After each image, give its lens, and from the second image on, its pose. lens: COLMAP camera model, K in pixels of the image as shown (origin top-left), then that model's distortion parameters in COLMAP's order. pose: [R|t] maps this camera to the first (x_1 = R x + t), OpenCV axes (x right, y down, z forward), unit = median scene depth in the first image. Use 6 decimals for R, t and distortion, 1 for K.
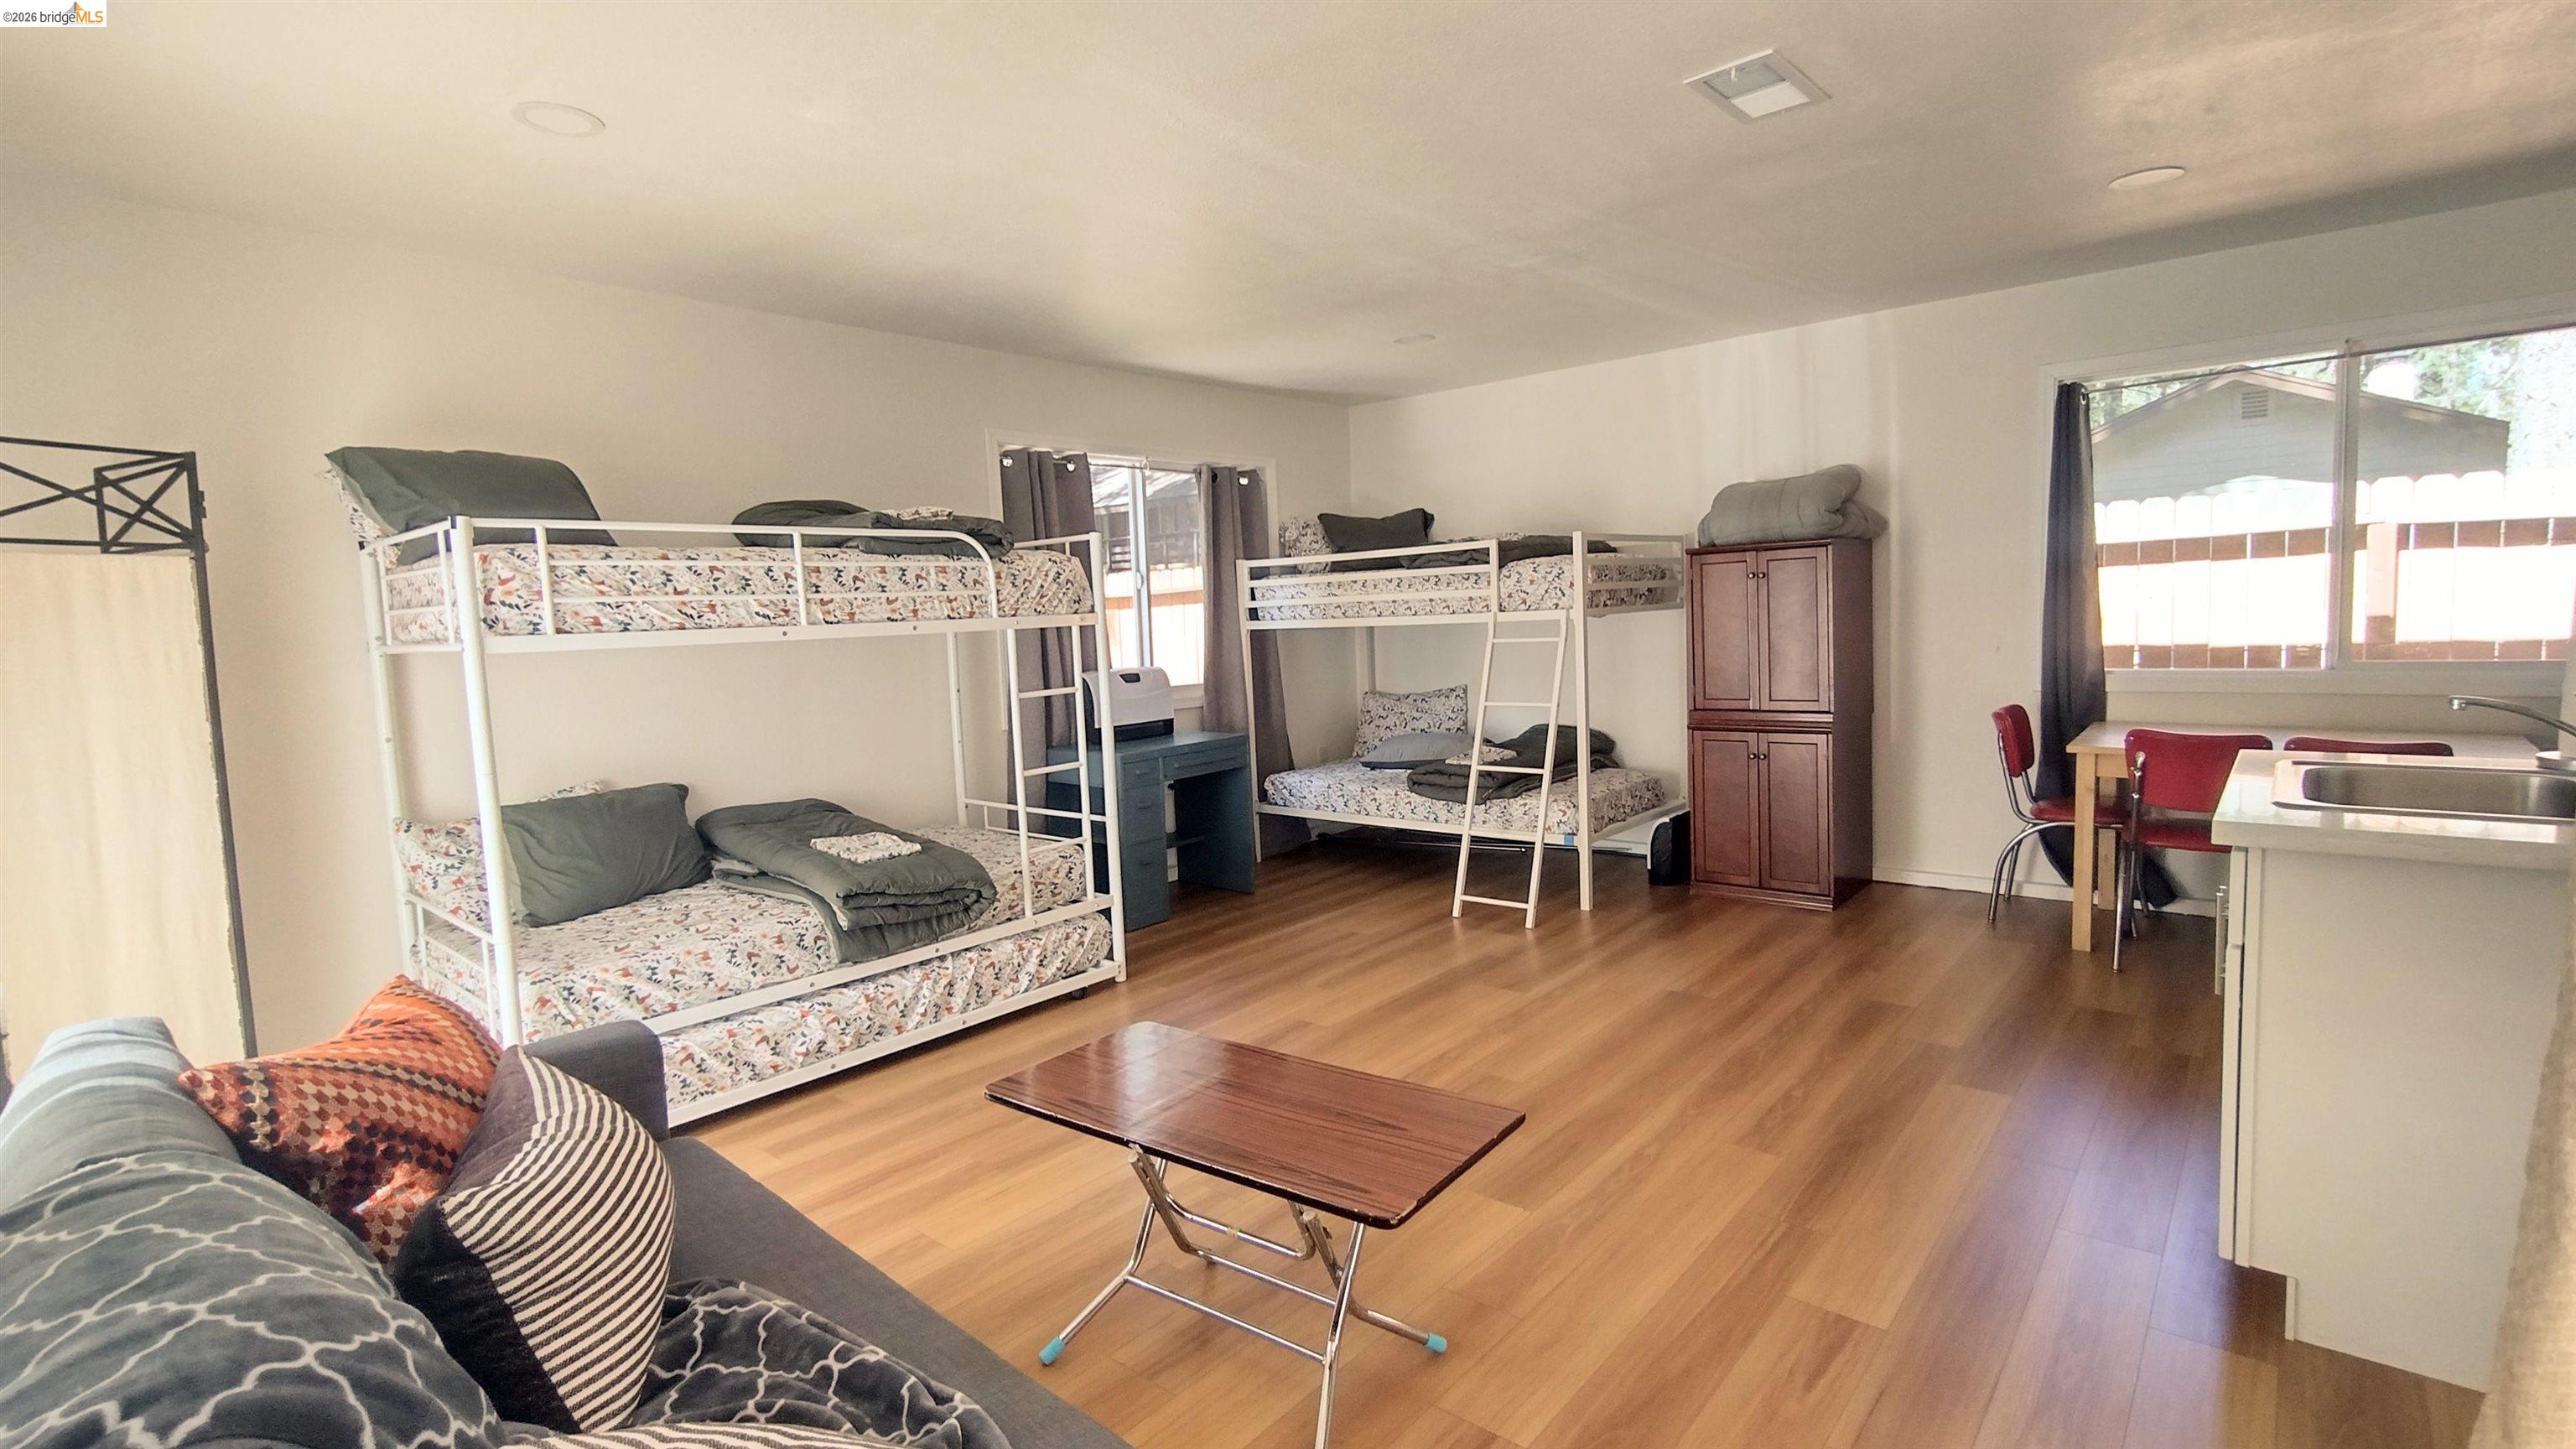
lens RADIAL K [[1182.0, 0, 1289.0], [0, 1182.0, 716.8], [0, 0, 1]] dist [-0.010913, 0.004725]
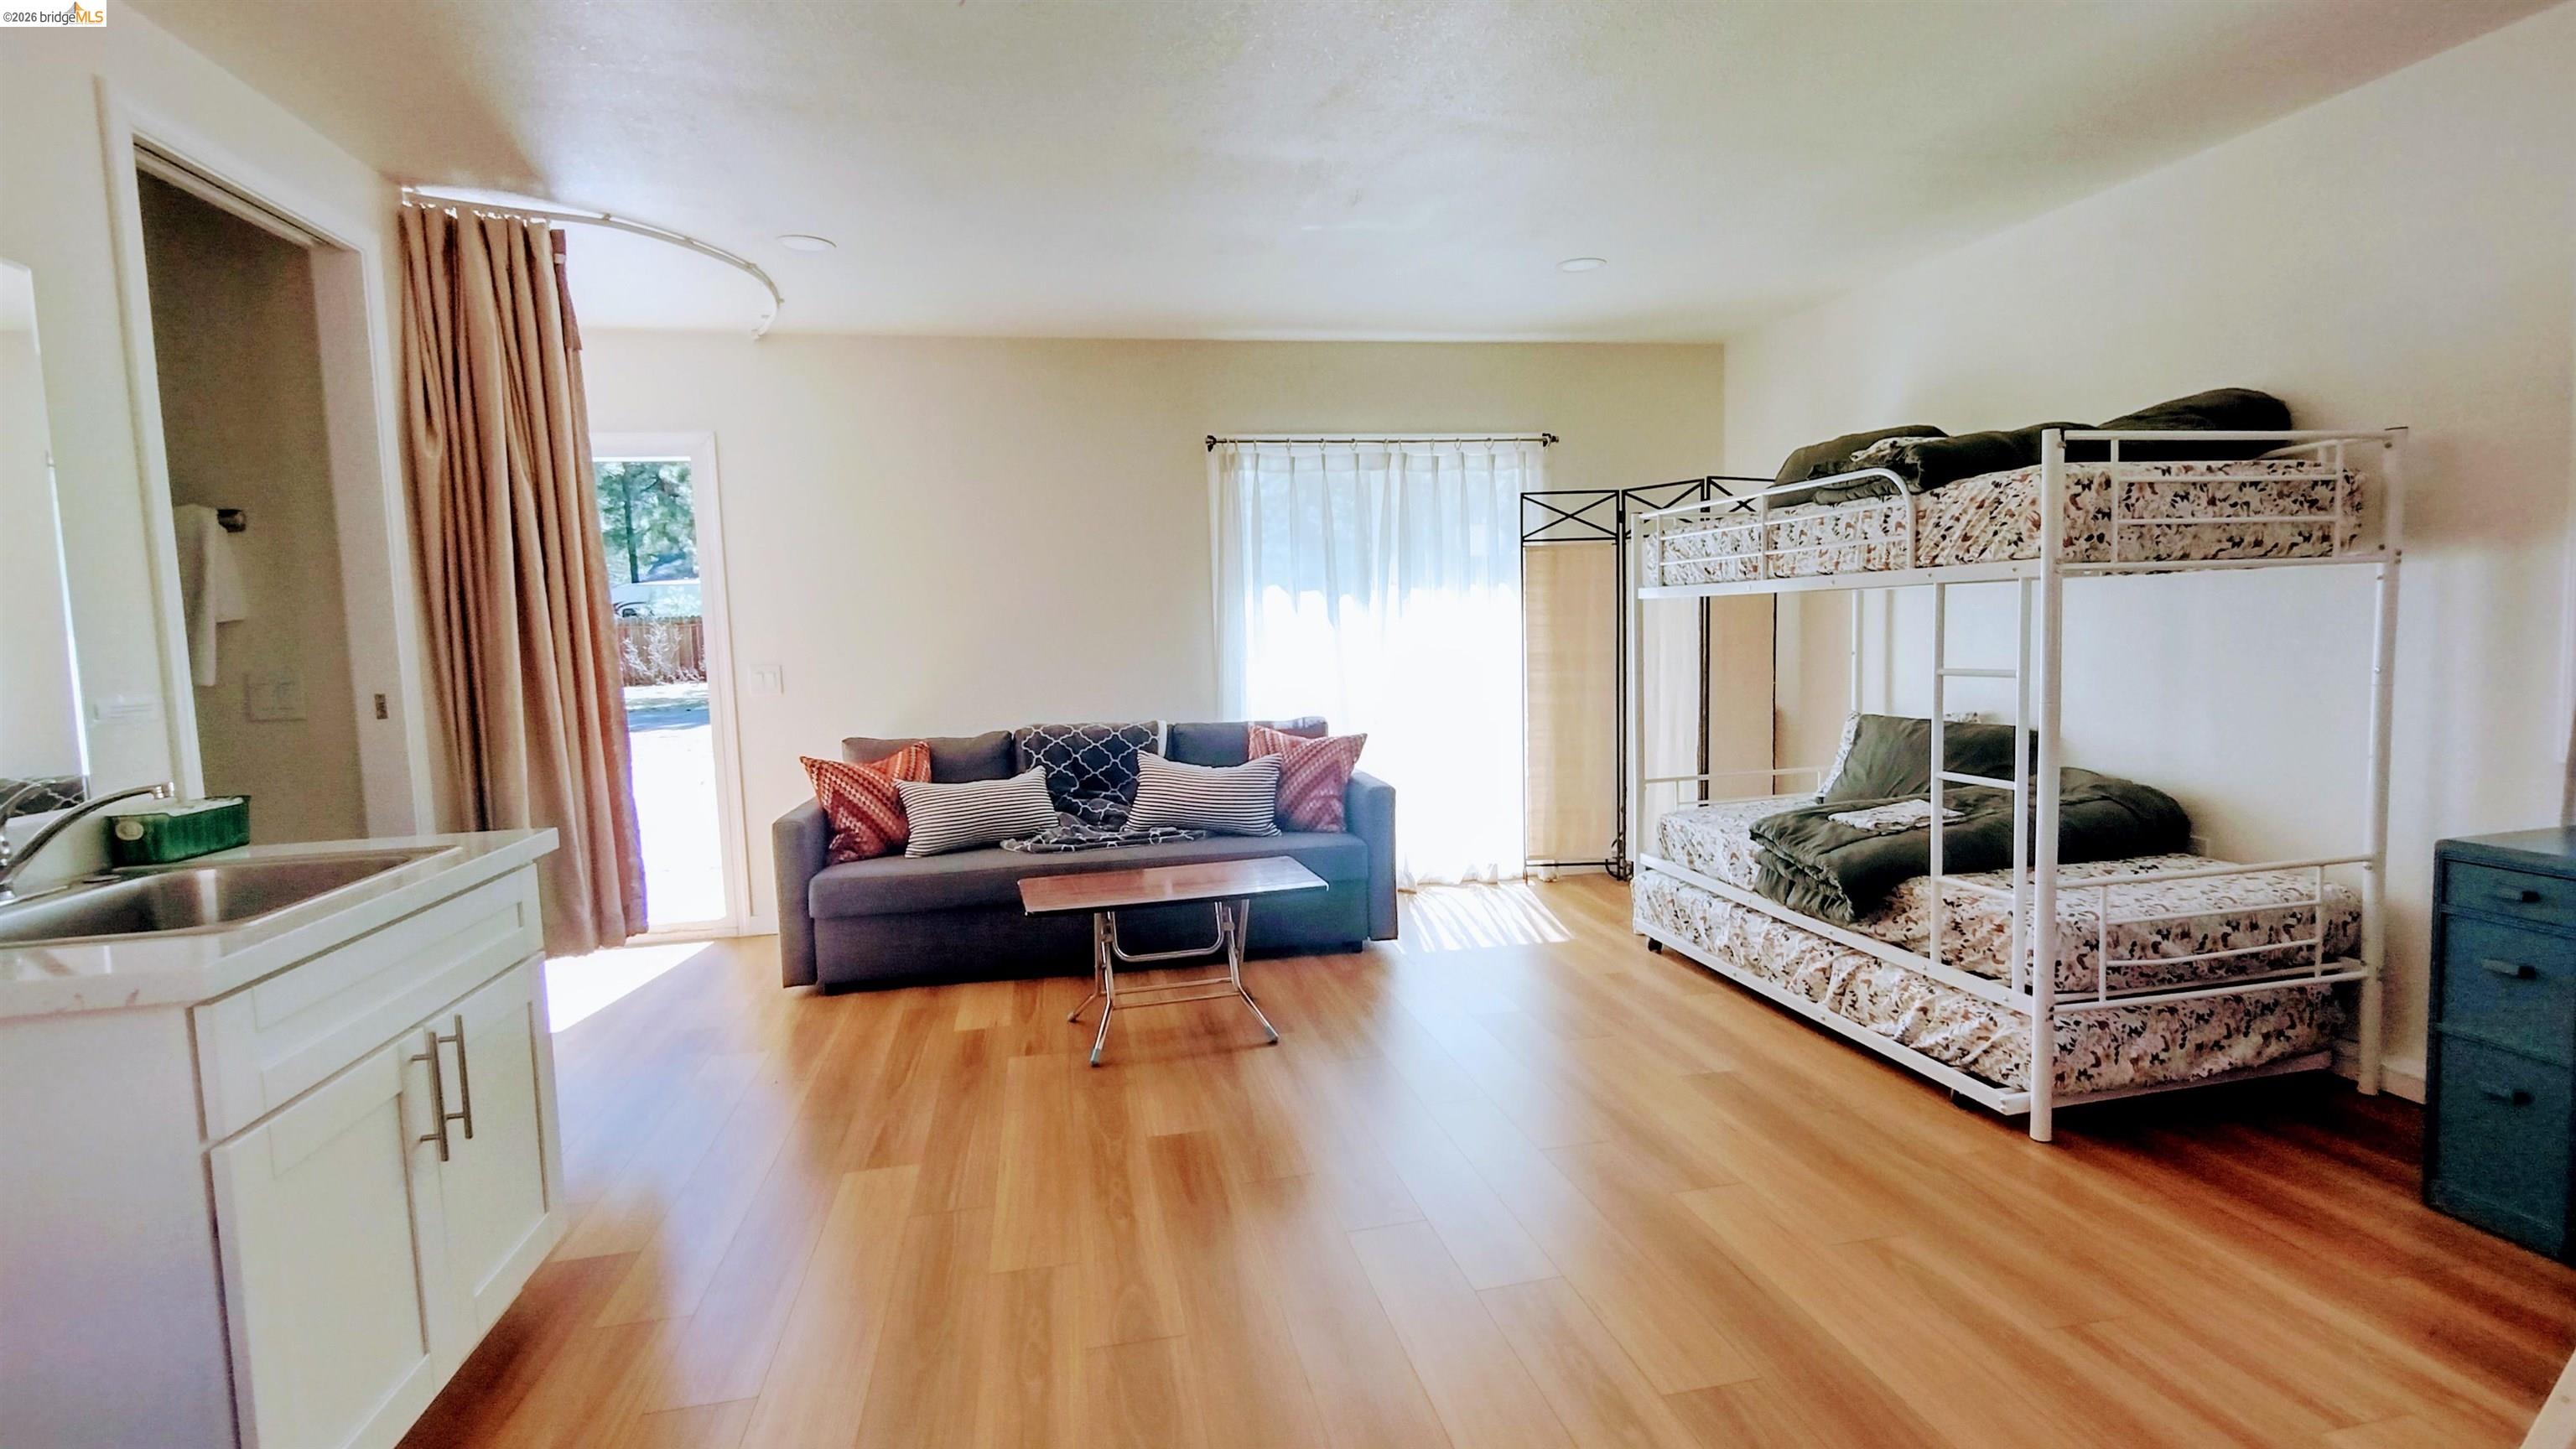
lens RADIAL K [[1178.2, 0, 1294.3], [0, 1178.2, 720.7], [0, 0, 1]] dist [-0.005082, 0.000578]
pose [[-0.604007, 0.126915, -0.786809, 0.577703], [-0.013646, 0.985447, 0.169432, -0.101684], [0.796863, 0.113075, -0.593485, 1.045007]]
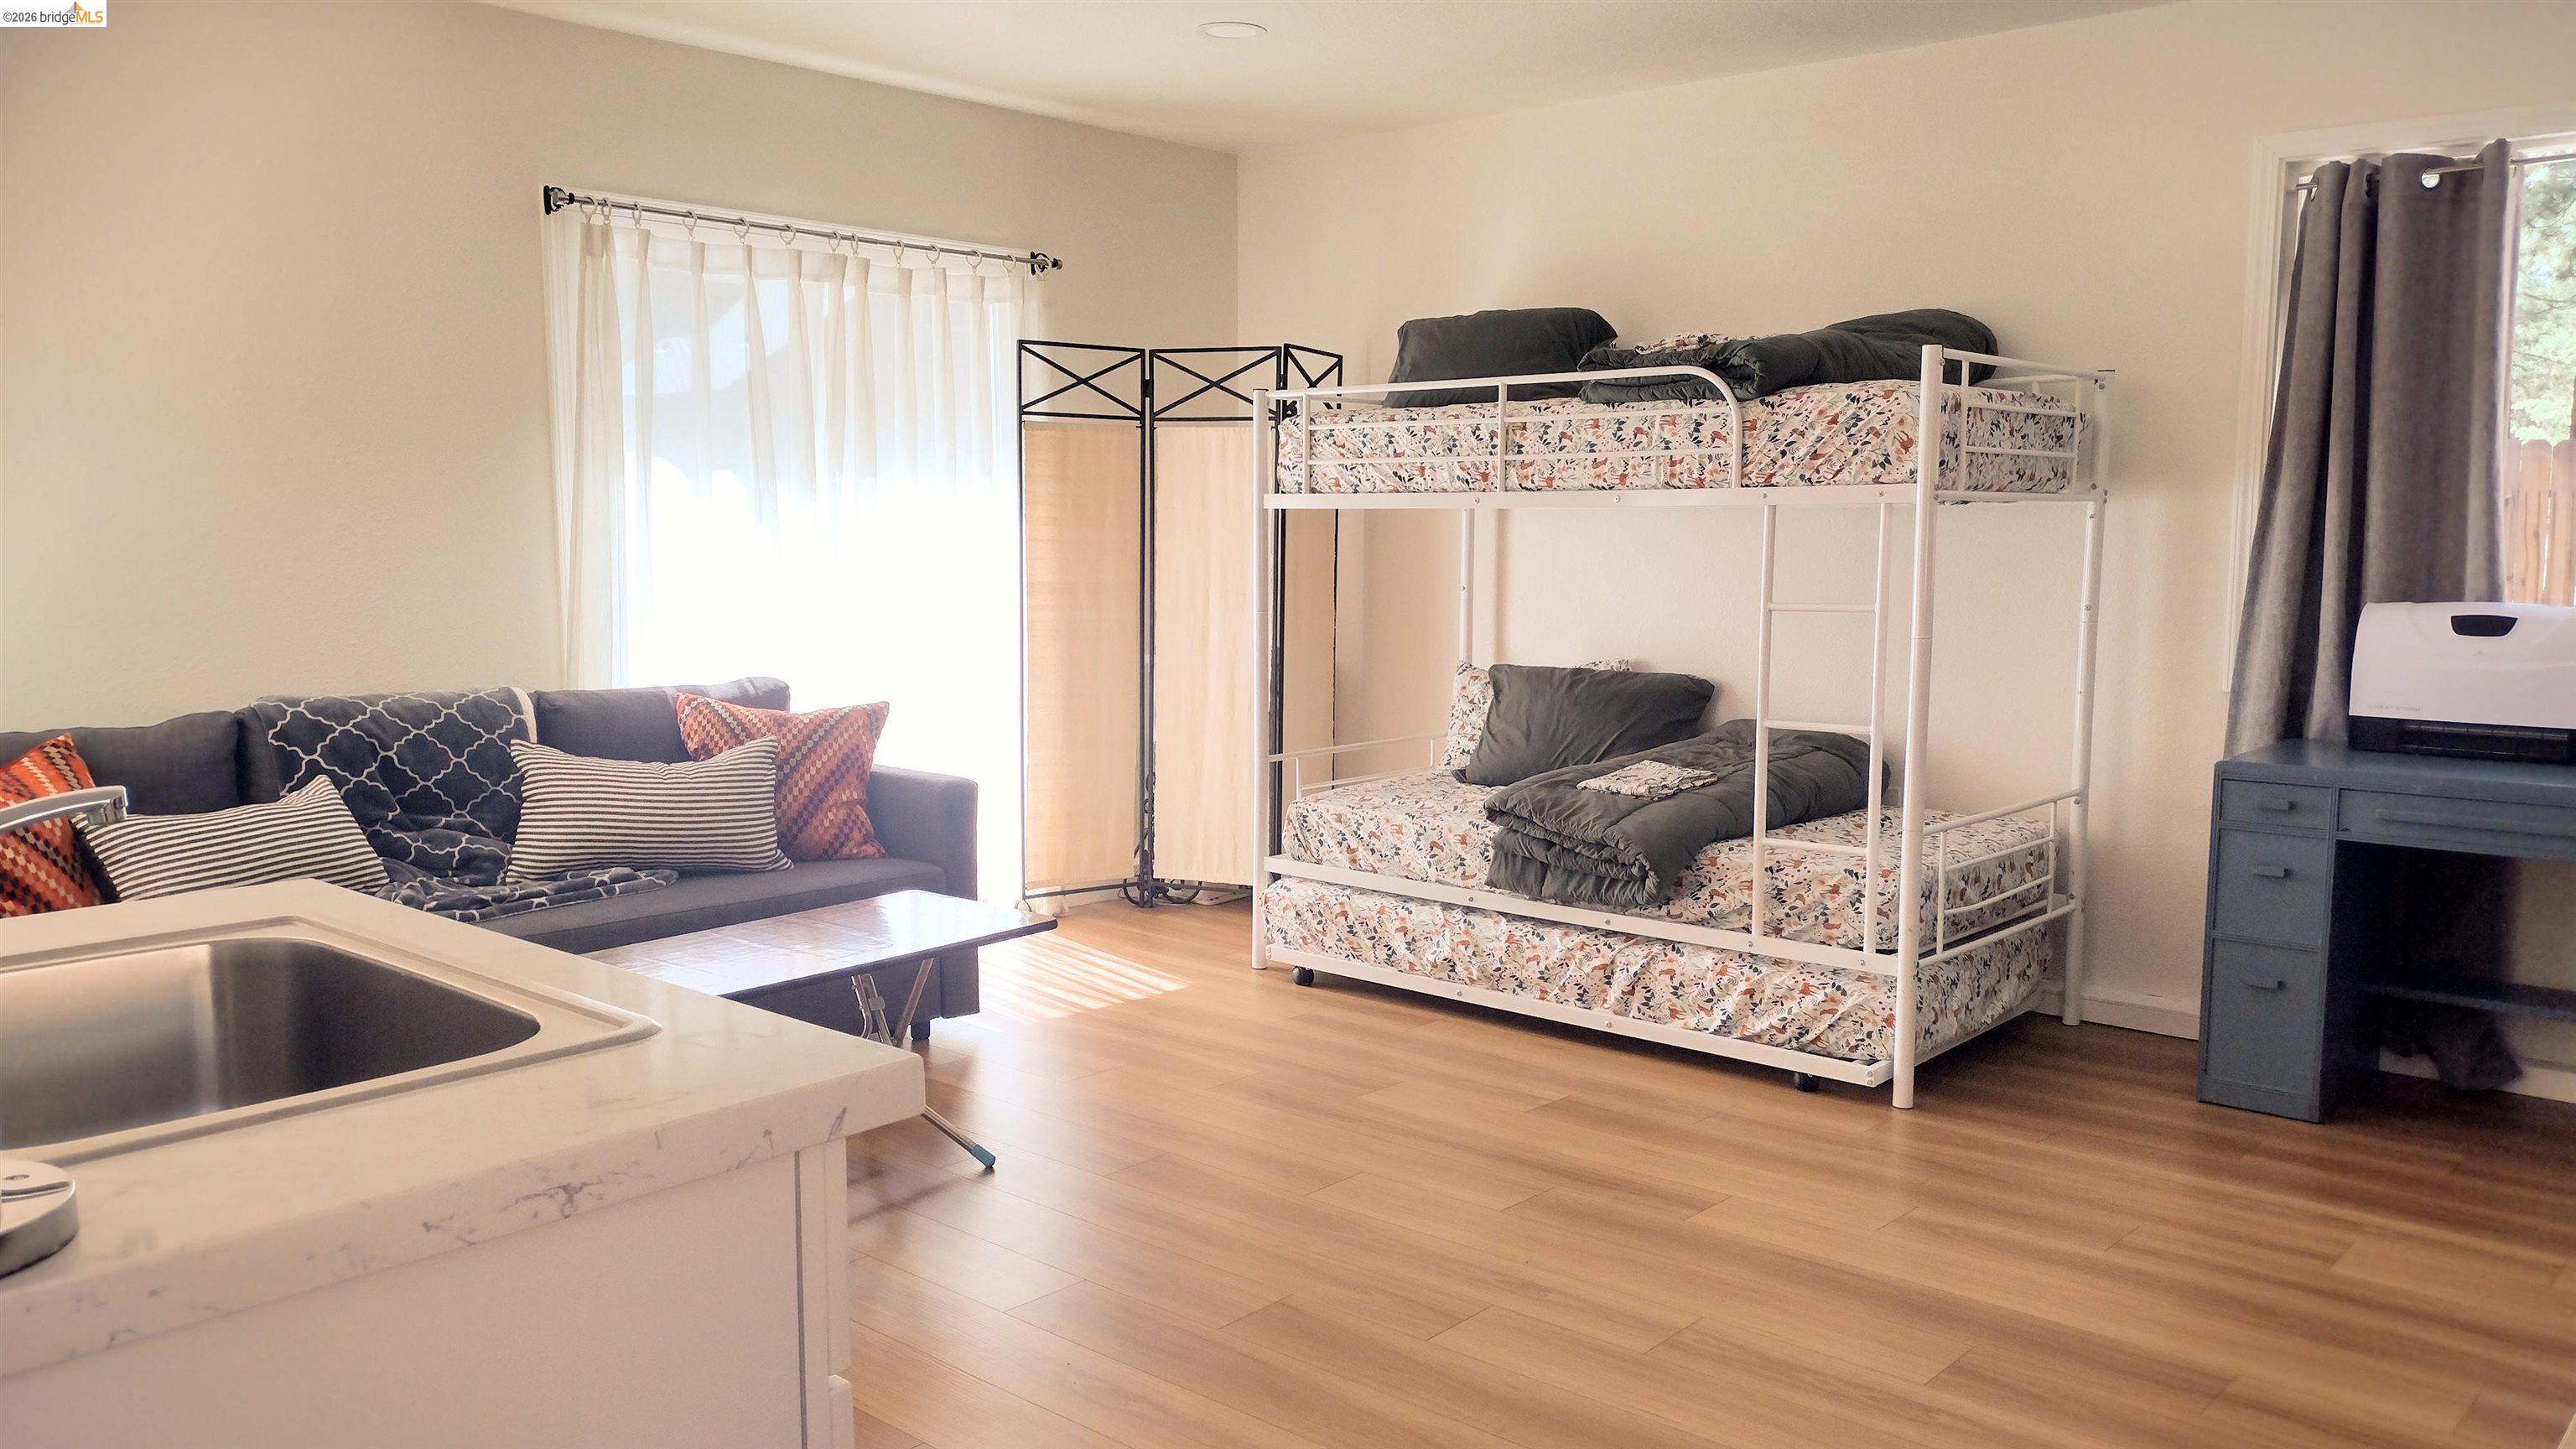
lens RADIAL K [[1909.7, 0, 1295.3], [0, 1909.7, 748.5], [0, 0, 1]] dist [0.099468, -0.143451]
pose [[-0.016954, 0.157670, -0.987346, 0.803799], [-0.091608, 0.983090, 0.158563, -0.080627], [0.995651, 0.093137, -0.002223, 0.691646]]
